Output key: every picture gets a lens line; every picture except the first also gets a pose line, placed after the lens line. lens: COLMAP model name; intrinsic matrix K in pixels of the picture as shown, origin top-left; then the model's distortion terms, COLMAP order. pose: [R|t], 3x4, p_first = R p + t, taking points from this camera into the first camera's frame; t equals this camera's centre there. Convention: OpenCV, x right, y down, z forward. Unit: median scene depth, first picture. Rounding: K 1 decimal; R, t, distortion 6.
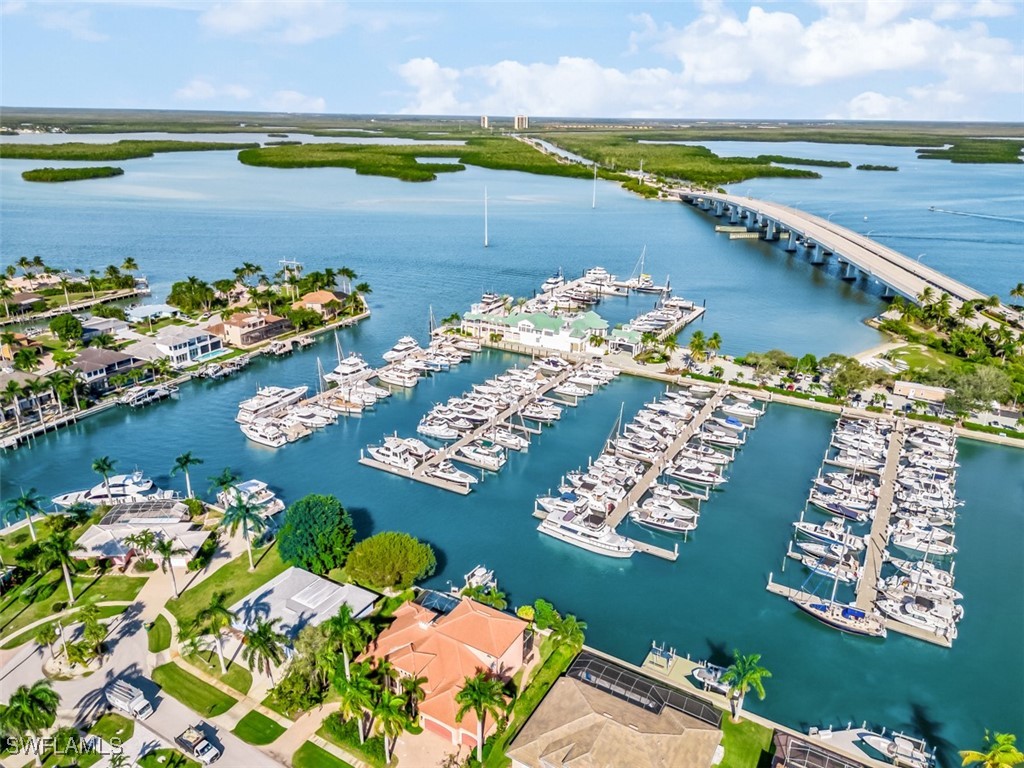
lens RADIAL K [[713.9, 0, 512.0], [0, 713.9, 384.0], [0, 0, 1]] dist [0.076406, -0.074817]
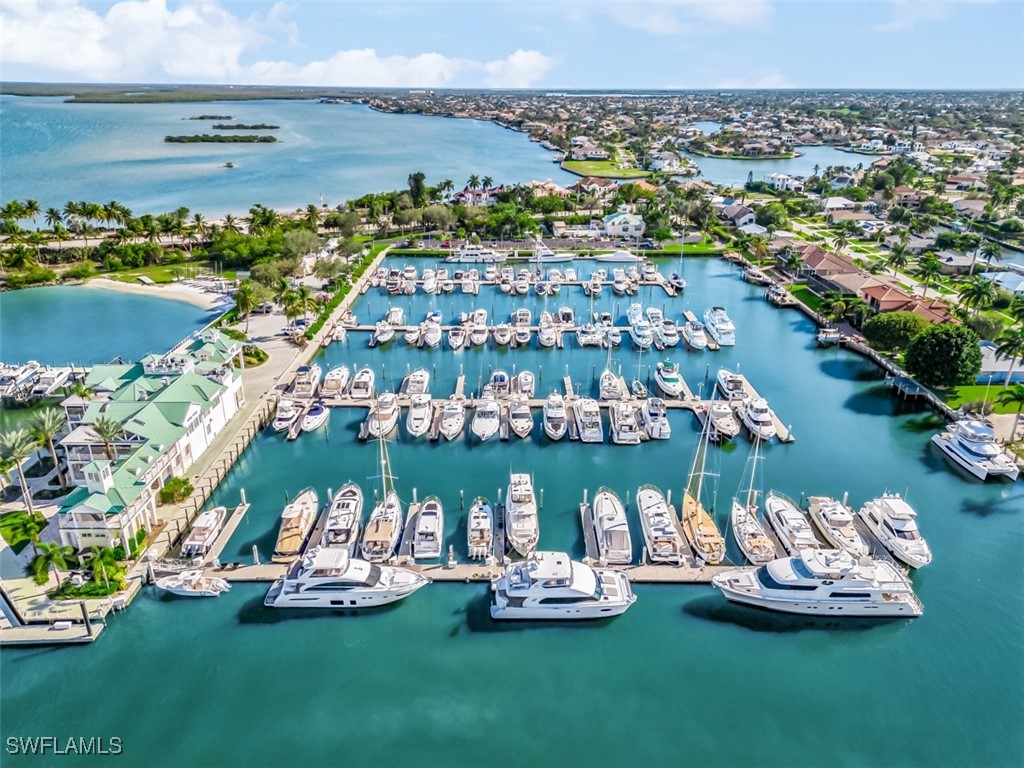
lens RADIAL K [[713.9, 0, 512.0], [0, 713.9, 384.0], [0, 0, 1]] dist [0.076406, -0.074817]
pose [[-0.504383, -0.344820, 0.791642, -0.419681], [0.291076, 0.795246, 0.531844, -0.270098], [-0.812940, 0.498681, -0.300740, 0.935695]]
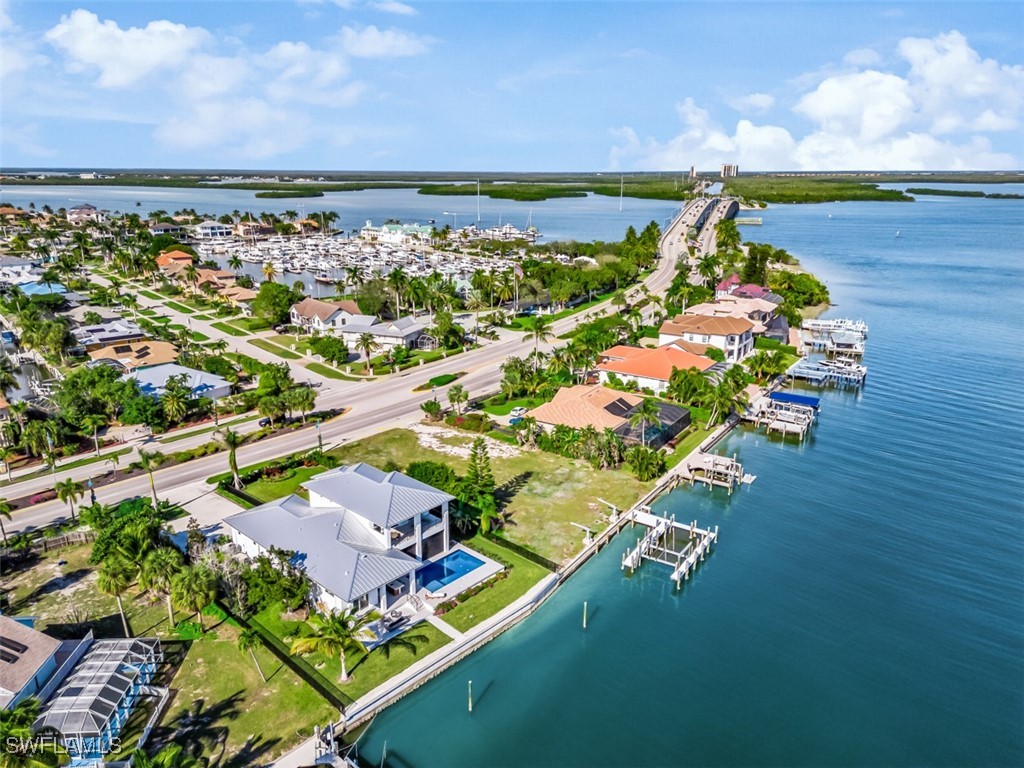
lens RADIAL K [[713.9, 0, 512.0], [0, 713.9, 384.0], [0, 0, 1]] dist [0.076406, -0.074817]
pose [[0.947762, 0.080997, -0.308524, 0.855644], [-0.103130, 0.993085, -0.056093, 0.345307], [0.301847, 0.084981, 0.949561, -0.514840]]
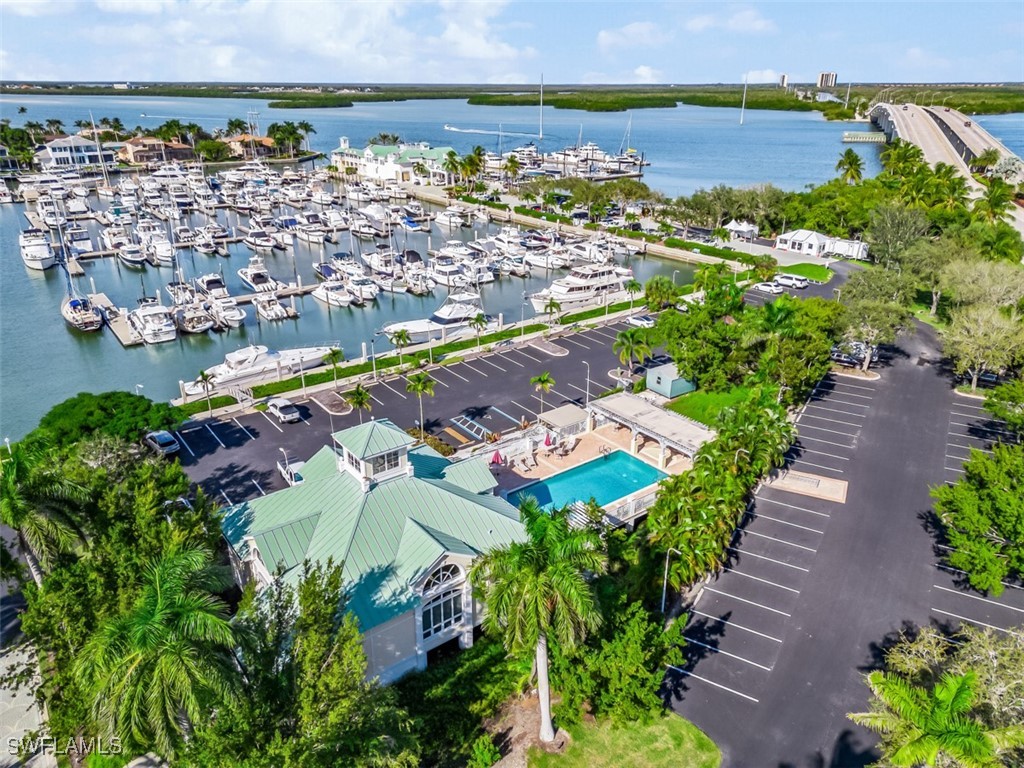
lens RADIAL K [[713.9, 0, 512.0], [0, 713.9, 384.0], [0, 0, 1]] dist [0.076406, -0.074817]
pose [[0.918457, 0.141613, -0.369300, 0.569436], [-0.129658, 0.989911, 0.057133, 0.133426], [0.373665, -0.004592, 0.927552, 0.186795]]
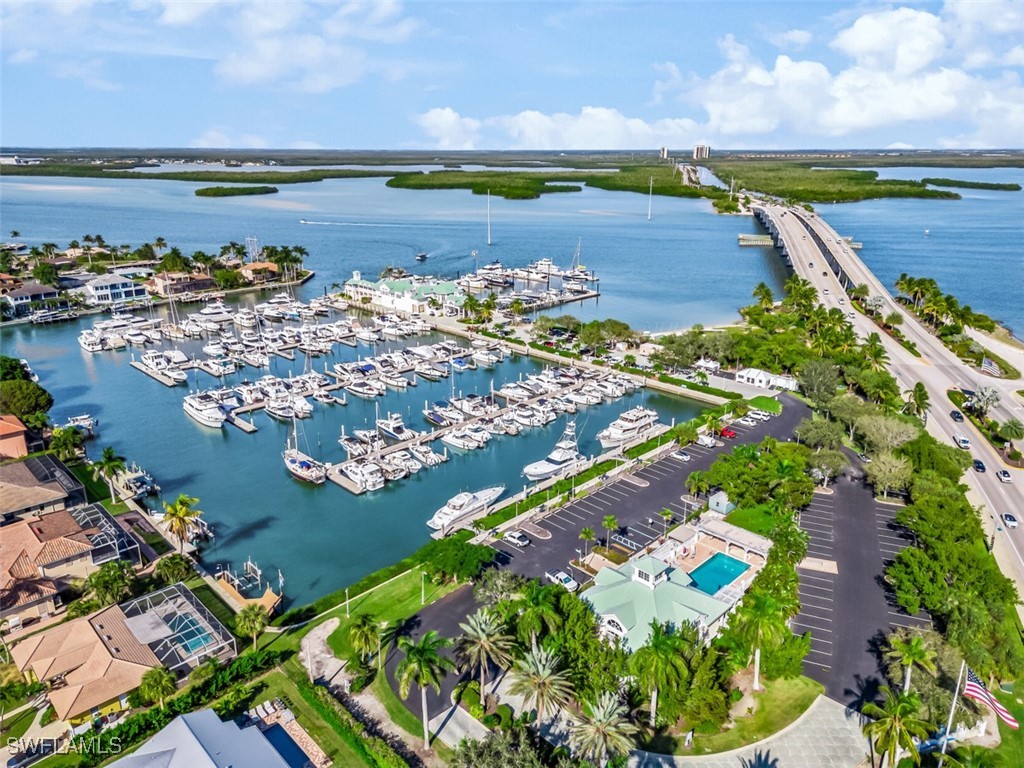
lens RADIAL K [[713.9, 0, 512.0], [0, 713.9, 384.0], [0, 0, 1]] dist [0.076406, -0.074817]
pose [[0.964788, 0.070924, -0.253285, 0.501603], [-0.081865, 0.996100, -0.032907, 0.086868], [0.249963, 0.052483, 0.966832, -0.041545]]
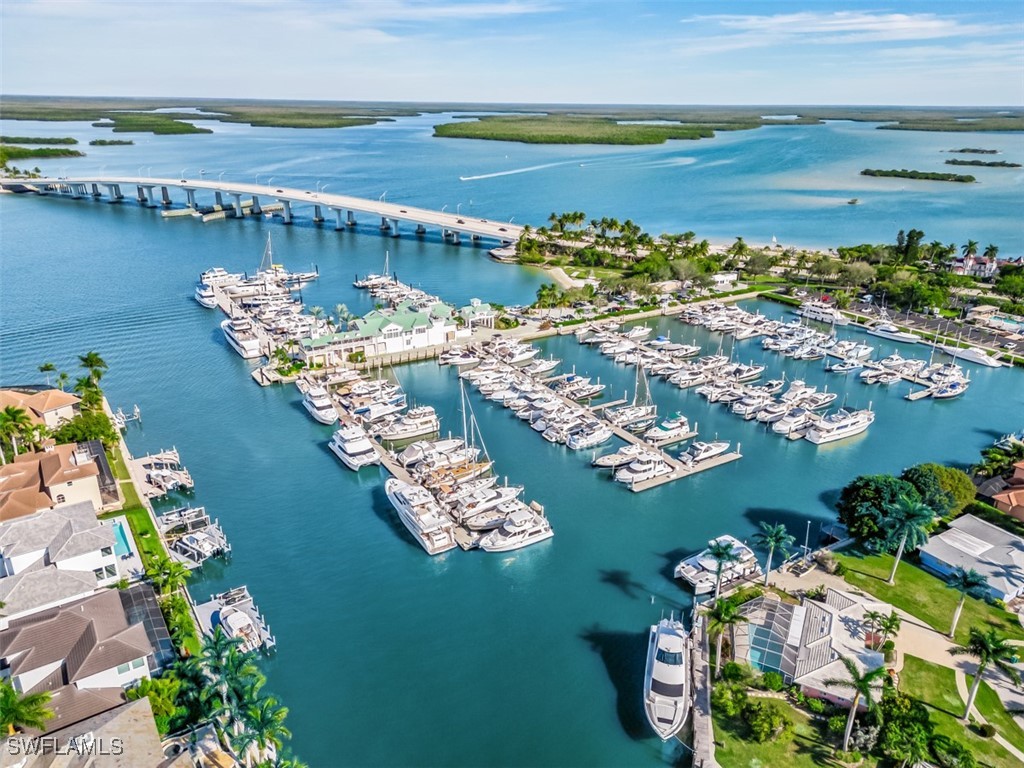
lens RADIAL K [[713.9, 0, 512.0], [0, 713.9, 384.0], [0, 0, 1]] dist [0.076406, -0.074817]
pose [[0.470934, -0.330235, 0.818026, -0.609775], [0.305287, 0.931001, 0.200091, -0.145033], [-0.827660, 0.155503, 0.539257, 0.429050]]
